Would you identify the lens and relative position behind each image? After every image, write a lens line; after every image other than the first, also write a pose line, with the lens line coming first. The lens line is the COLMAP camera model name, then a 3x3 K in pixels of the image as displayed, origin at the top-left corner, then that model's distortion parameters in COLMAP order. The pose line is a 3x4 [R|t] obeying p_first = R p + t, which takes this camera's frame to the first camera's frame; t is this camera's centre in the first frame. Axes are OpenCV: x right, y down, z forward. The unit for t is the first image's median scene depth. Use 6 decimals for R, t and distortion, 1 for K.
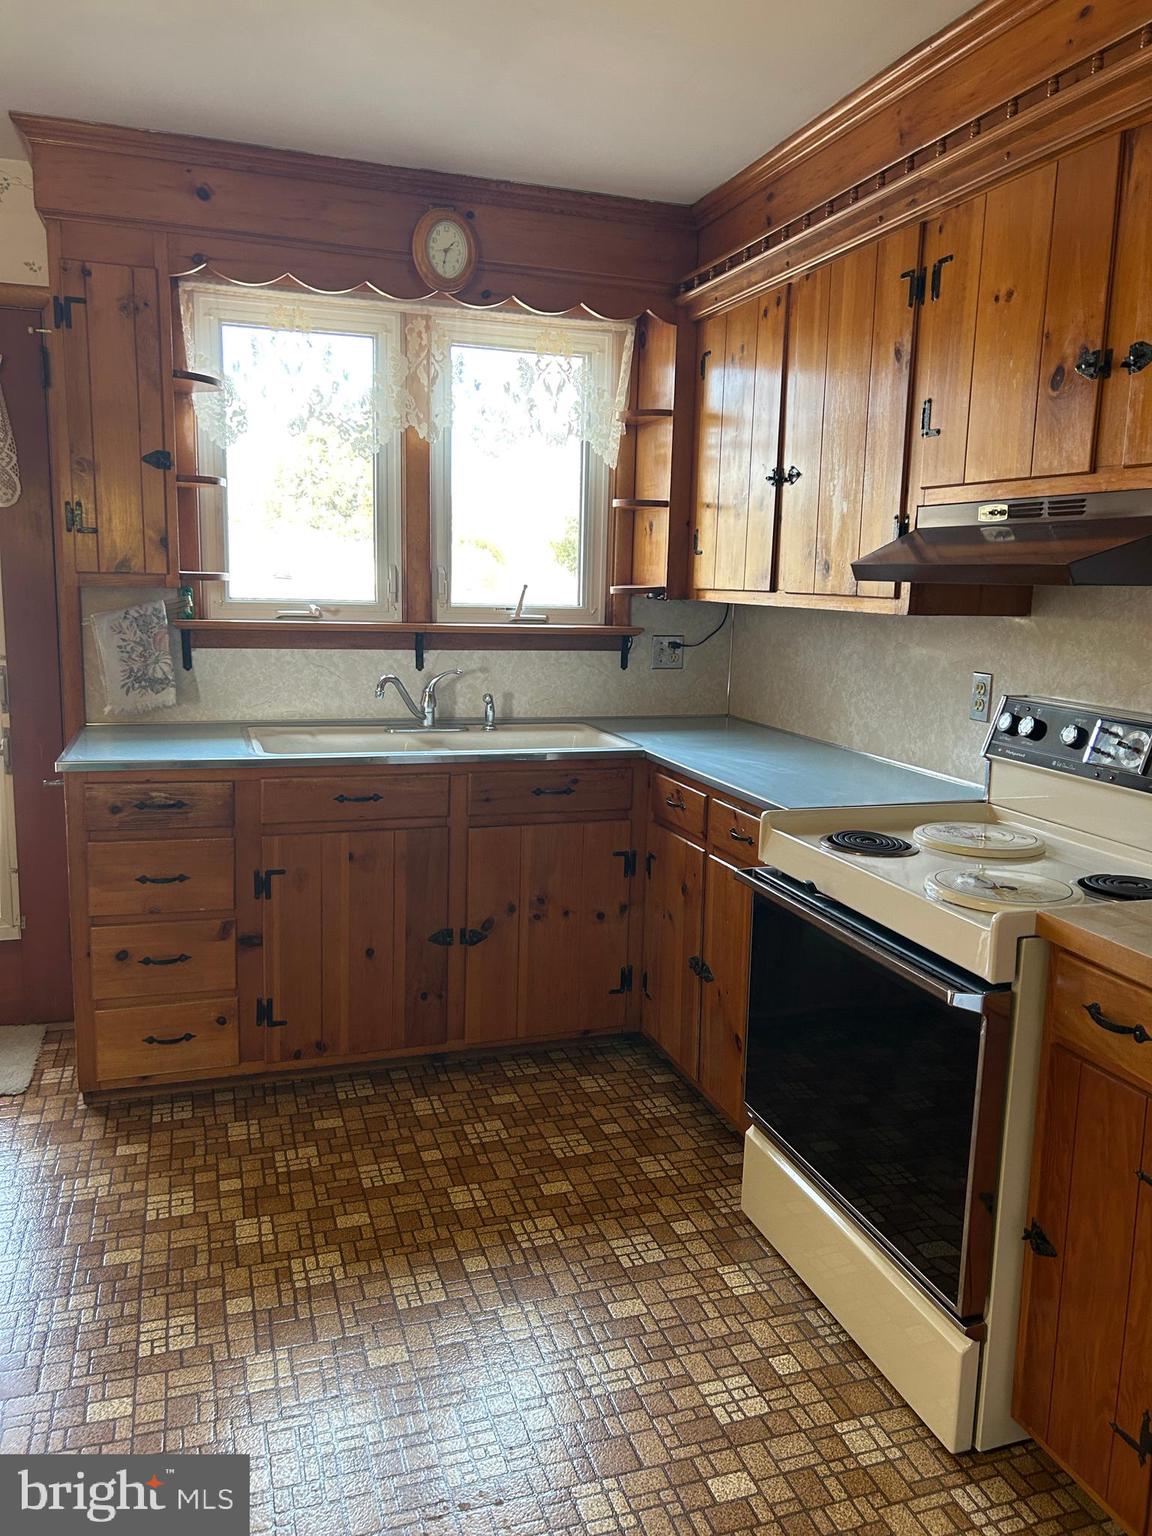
lens RADIAL K [[1158.8, 0, 583.3], [0, 1158.8, 756.6], [0, 0, 1]] dist [0.062728, -0.067974]
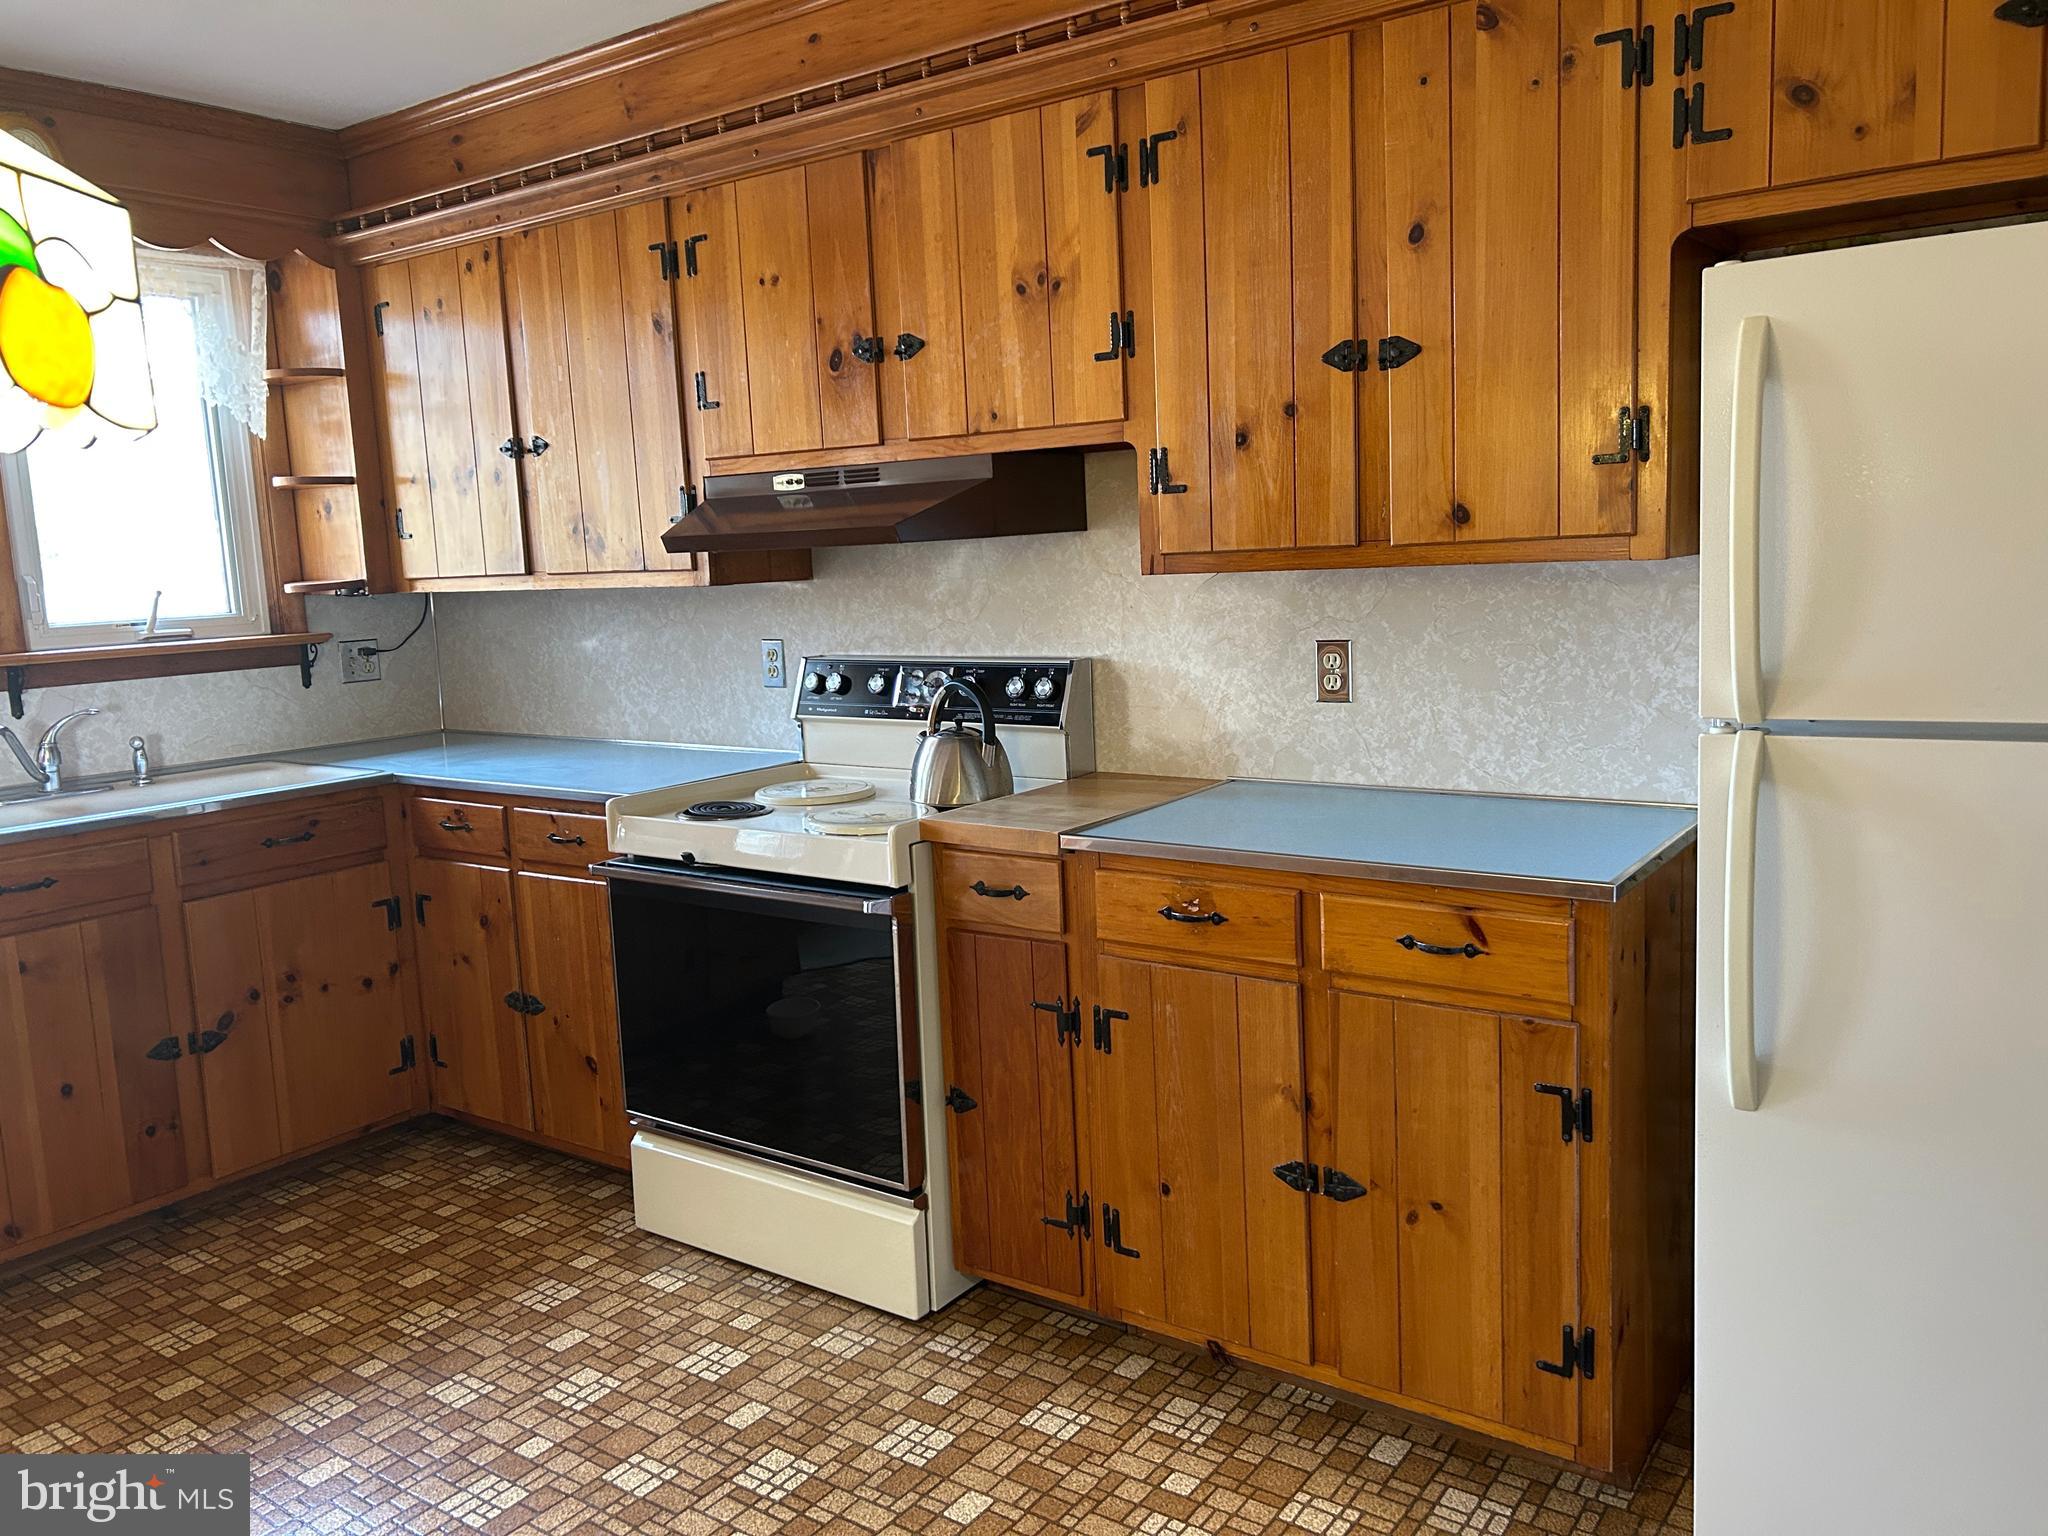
lens RADIAL K [[1545.1, 0, 1017.9], [0, 1545.1, 756.6], [0, 0, 1]] dist [0.062728, -0.067974]
pose [[0.814391, -0.138387, 0.563575, -0.226811], [0.153726, 0.987902, 0.020440, 0.030425], [-0.559586, 0.069990, 0.825812, -0.193037]]
